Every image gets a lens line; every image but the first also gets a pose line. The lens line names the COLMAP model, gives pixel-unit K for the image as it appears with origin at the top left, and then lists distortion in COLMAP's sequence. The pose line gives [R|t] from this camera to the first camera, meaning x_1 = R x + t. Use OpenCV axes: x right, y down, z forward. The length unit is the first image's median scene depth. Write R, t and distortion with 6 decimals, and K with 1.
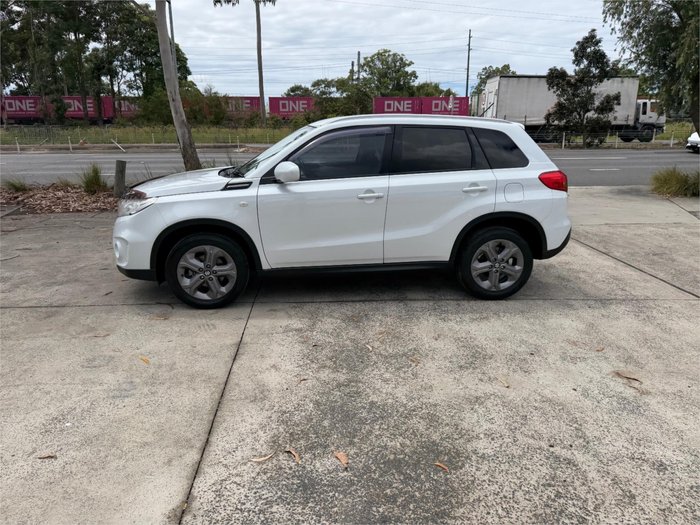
lens RADIAL K [[498.8, 0, 344.6], [0, 498.8, 256.9], [0, 0, 1]] dist [0.022473, -0.035035]
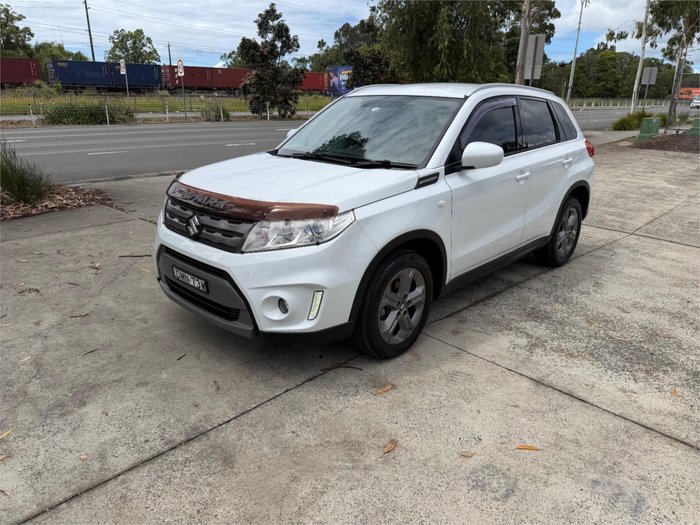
lens RADIAL K [[498.8, 0, 345.2], [0, 498.8, 259.7], [0, 0, 1]] dist [0.022473, -0.035035]
pose [[0.765334, -0.190179, 0.614895, -0.738686], [0.152646, 0.981725, 0.113642, -0.122542], [-0.625271, 0.006887, 0.780378, 0.483102]]
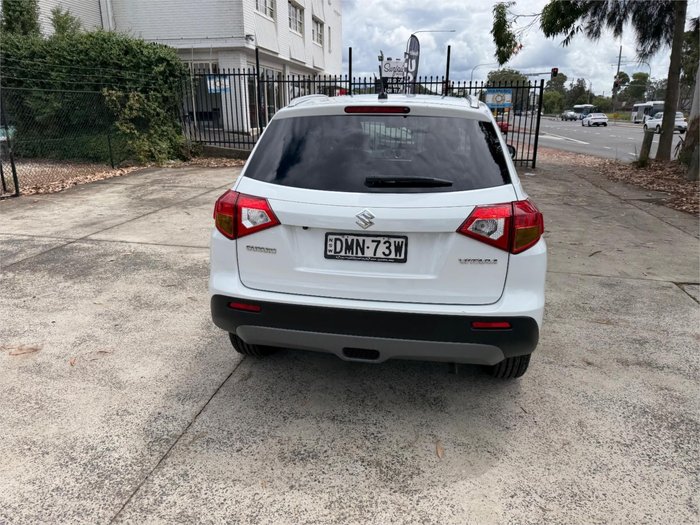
lens RADIAL K [[498.8, 0, 340.0], [0, 498.8, 254.6], [0, 0, 1]] dist [0.022473, -0.035035]
pose [[-0.267789, 0.267184, -0.925690, 0.956613], [-0.257617, 0.905942, 0.336010, -0.336016], [0.928398, 0.328453, -0.173770, 1.270435]]
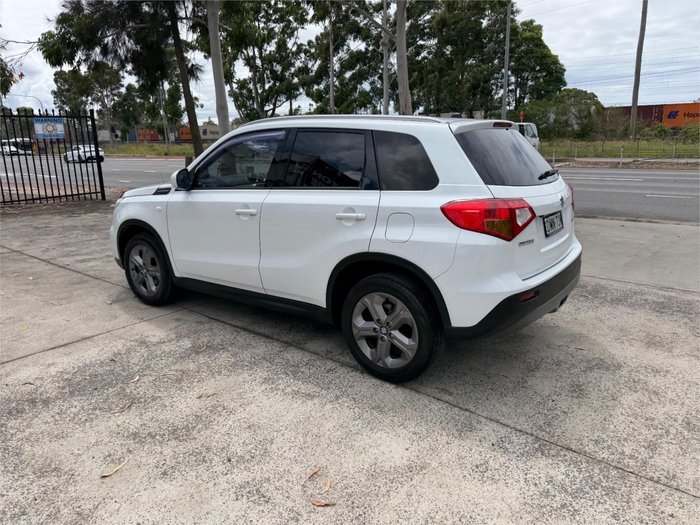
lens RADIAL K [[498.8, 0, 344.7], [0, 498.8, 256.0], [0, 0, 1]] dist [0.022473, -0.035035]
pose [[0.730242, 0.142309, -0.668203, 0.727853], [-0.162266, 0.986205, 0.032703, -0.100757], [0.663639, 0.084546, 0.743260, 0.467103]]
